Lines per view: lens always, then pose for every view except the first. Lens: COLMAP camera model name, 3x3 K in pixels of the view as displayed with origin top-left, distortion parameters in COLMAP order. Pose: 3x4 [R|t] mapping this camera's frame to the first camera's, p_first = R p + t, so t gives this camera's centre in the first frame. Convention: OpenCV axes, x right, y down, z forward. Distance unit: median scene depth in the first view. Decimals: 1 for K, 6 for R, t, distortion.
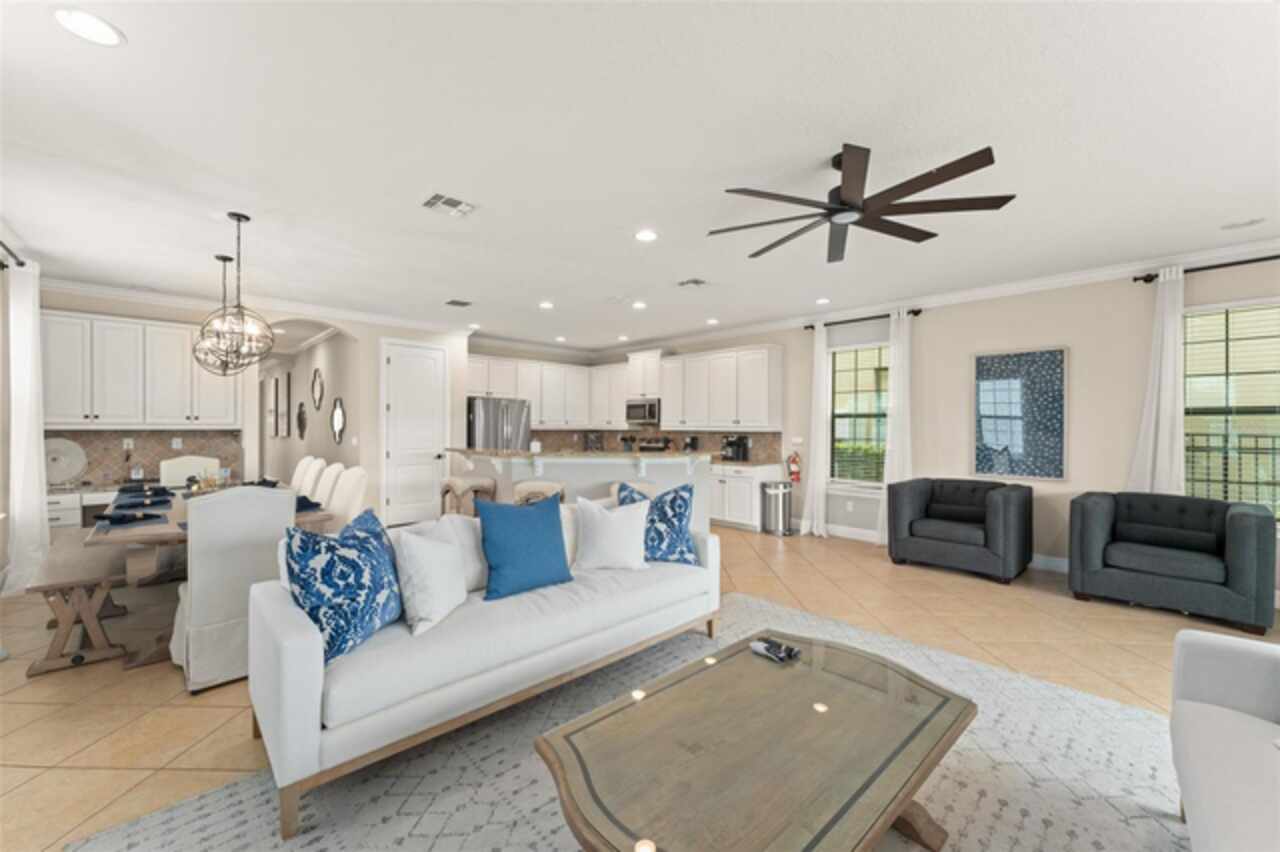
lens RADIAL K [[511.3, 0, 640.0], [0, 511.3, 426.0], [0, 0, 1]] dist [0.000110, 0.000000]
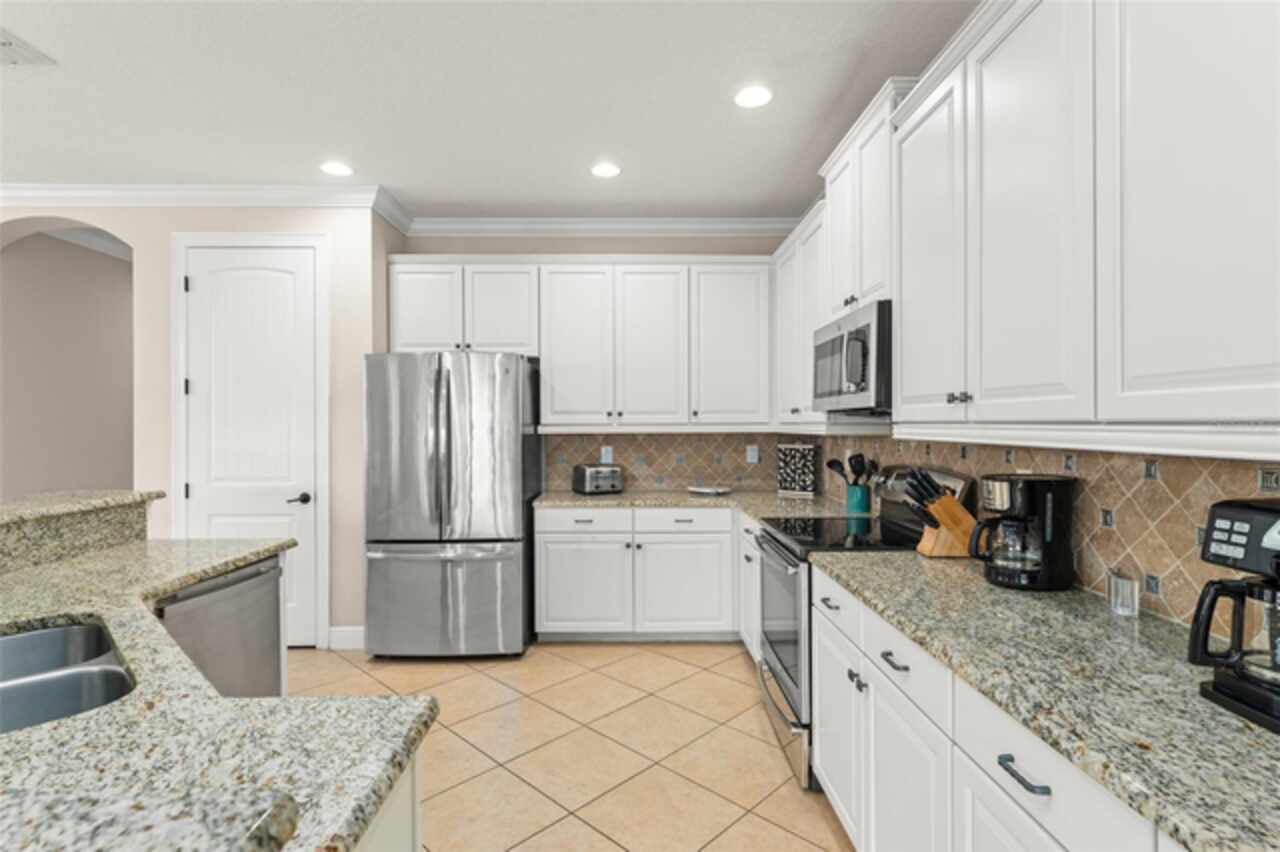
lens RADIAL K [[617.9, 0, 640.0], [0, 617.9, 426.0], [0, 0, 1]] dist [-0.000543, -0.000053]
pose [[0.736315, -0.008440, -0.676586, 0.142950], [0.009102, 0.999955, -0.002568, 0.002906], [0.676578, -0.004267, 0.736359, 0.722767]]
